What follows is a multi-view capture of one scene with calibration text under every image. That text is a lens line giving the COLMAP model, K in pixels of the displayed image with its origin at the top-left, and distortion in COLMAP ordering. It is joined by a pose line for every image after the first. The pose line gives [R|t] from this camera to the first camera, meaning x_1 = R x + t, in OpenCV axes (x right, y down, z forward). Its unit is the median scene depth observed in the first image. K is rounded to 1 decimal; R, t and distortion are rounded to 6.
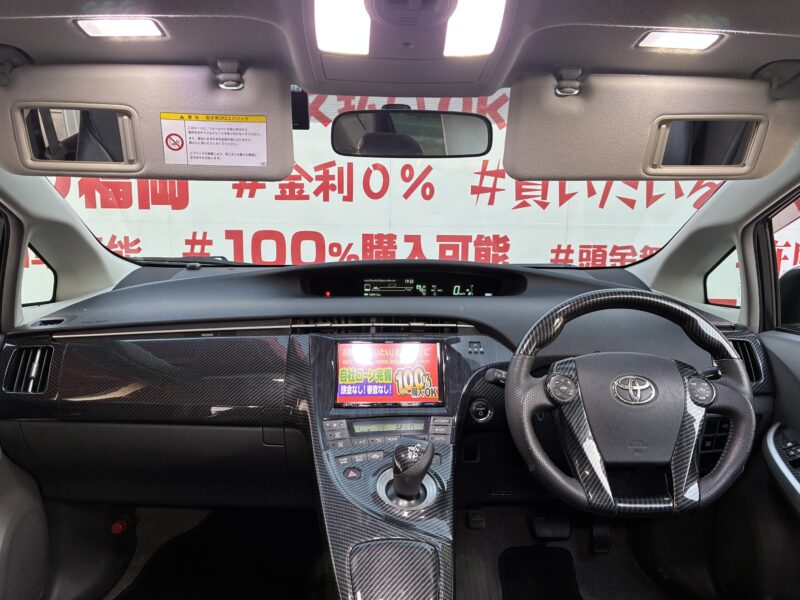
lens RADIAL K [[612.7, 0, 412.2], [0, 612.7, 301.3], [0, 0, 1]] dist [0.025382, -0.012838]
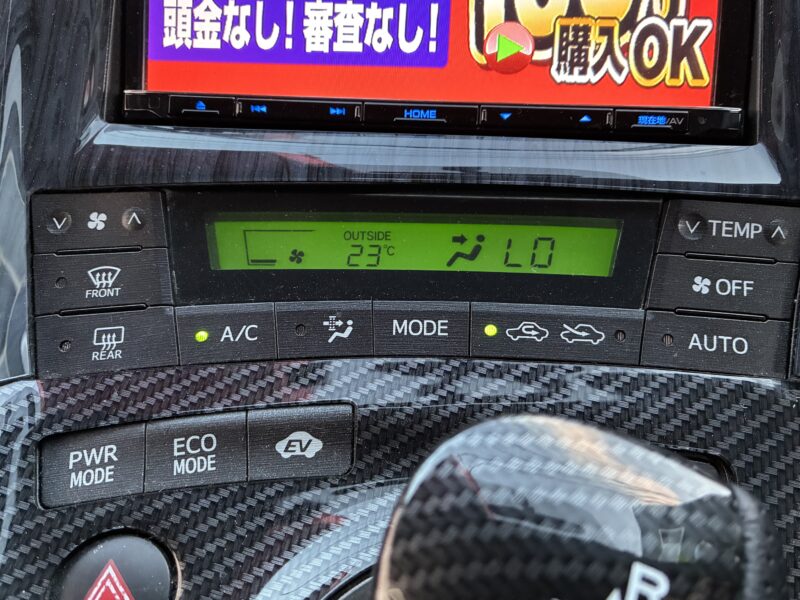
lens RADIAL K [[612.7, 0, 412.2], [0, 612.7, 301.3], [0, 0, 1]] dist [0.025382, -0.012838]
pose [[0.988164, 0.075697, -0.133425, -0.004792], [-0.011226, 0.903123, 0.429236, 0.054091], [0.152991, -0.422658, 0.893283, 0.314445]]
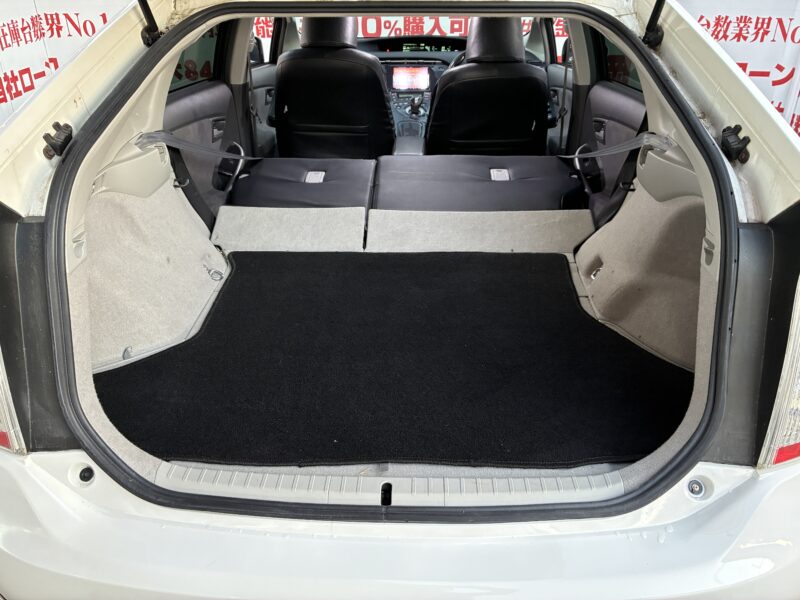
lens RADIAL K [[612.7, 0, 412.2], [0, 612.7, 301.3], [0, 0, 1]] dist [0.025382, -0.012838]
pose [[0.997162, 0.024835, -0.071075, 0.080373], [0.001695, 0.936386, 0.350969, 0.032698], [0.075270, -0.350093, 0.933686, -0.833312]]
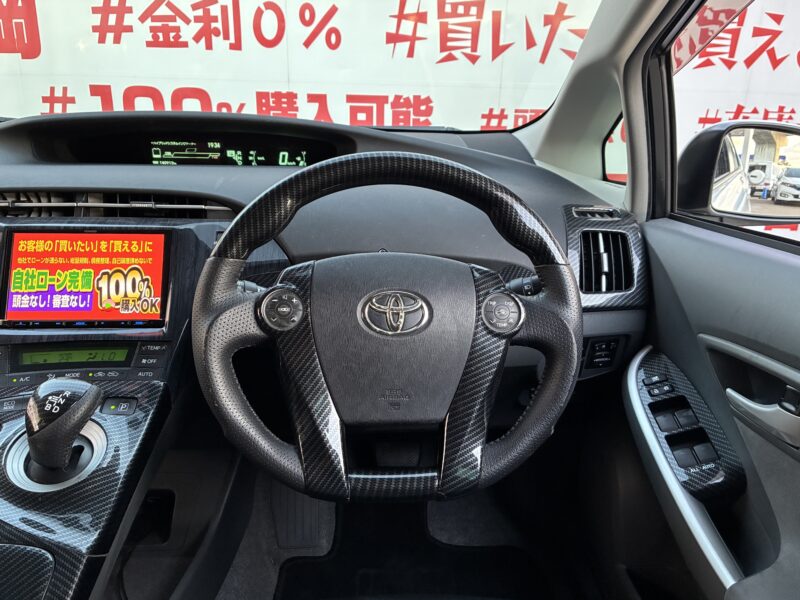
lens RADIAL K [[617.3, 0, 416.3], [0, 617.3, 289.1], [0, 0, 1]] dist [0.006615, -0.008265]
pose [[0.999764, 0.006862, 0.020592, 0.122972], [-0.010442, 0.983773, 0.179111, 0.001376], [-0.019029, -0.179284, 0.983613, 0.123186]]
